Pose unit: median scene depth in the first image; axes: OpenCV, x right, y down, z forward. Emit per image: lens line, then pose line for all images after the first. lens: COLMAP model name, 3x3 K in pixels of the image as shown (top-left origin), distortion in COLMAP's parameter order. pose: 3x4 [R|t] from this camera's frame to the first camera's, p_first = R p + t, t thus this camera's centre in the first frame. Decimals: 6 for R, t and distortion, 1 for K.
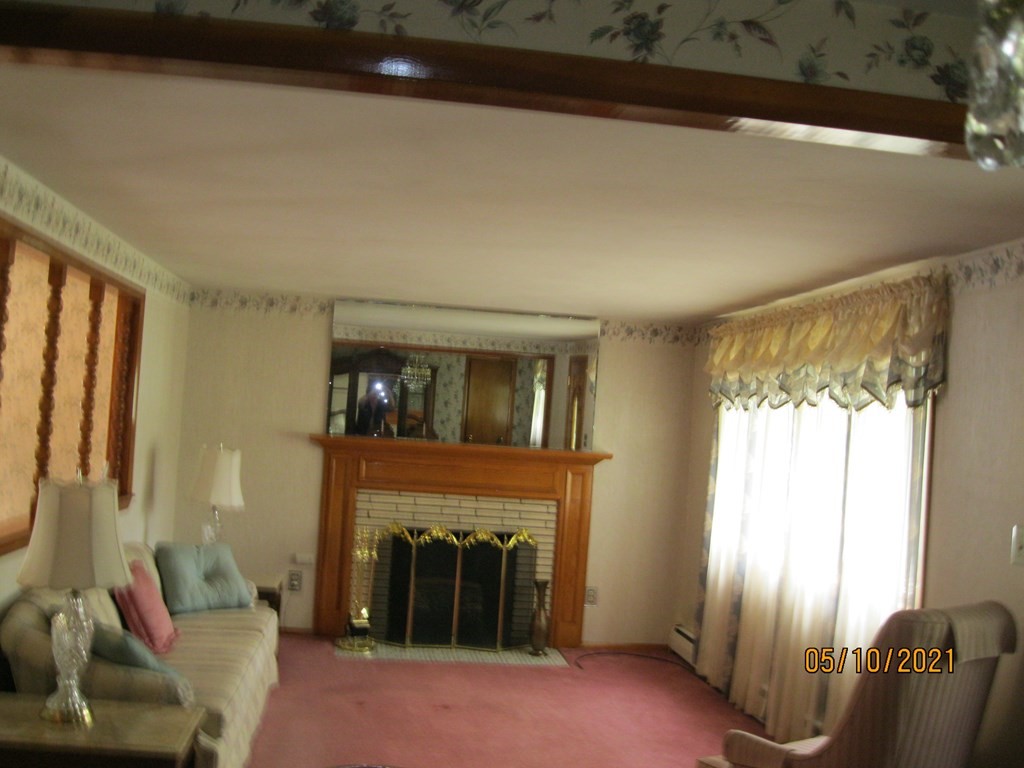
lens RADIAL K [[1037.2, 0, 512.0], [0, 1037.2, 384.0], [0, 0, 1]] dist [-0.135398, 0.069594]
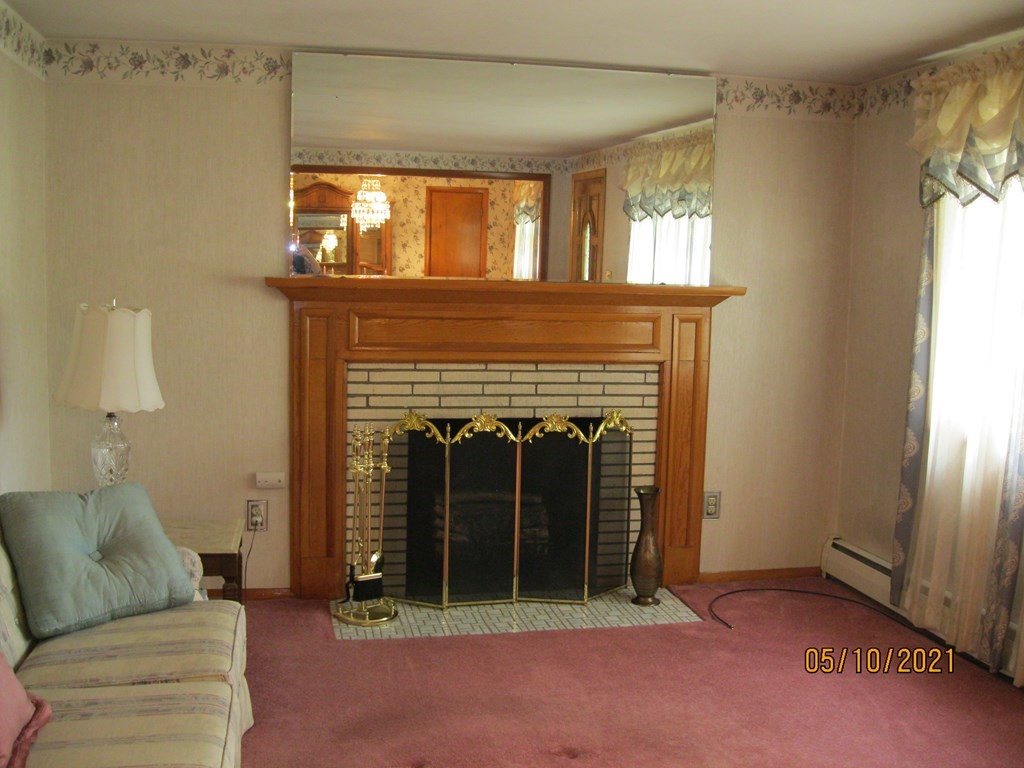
lens RADIAL K [[1037.2, 0, 512.0], [0, 1037.2, 384.0], [0, 0, 1]] dist [-0.135398, 0.069594]
pose [[0.995914, -0.053894, 0.072459, -0.097116], [0.043157, 0.988876, 0.142344, 0.030203], [-0.079325, -0.138636, 0.987161, 0.378680]]
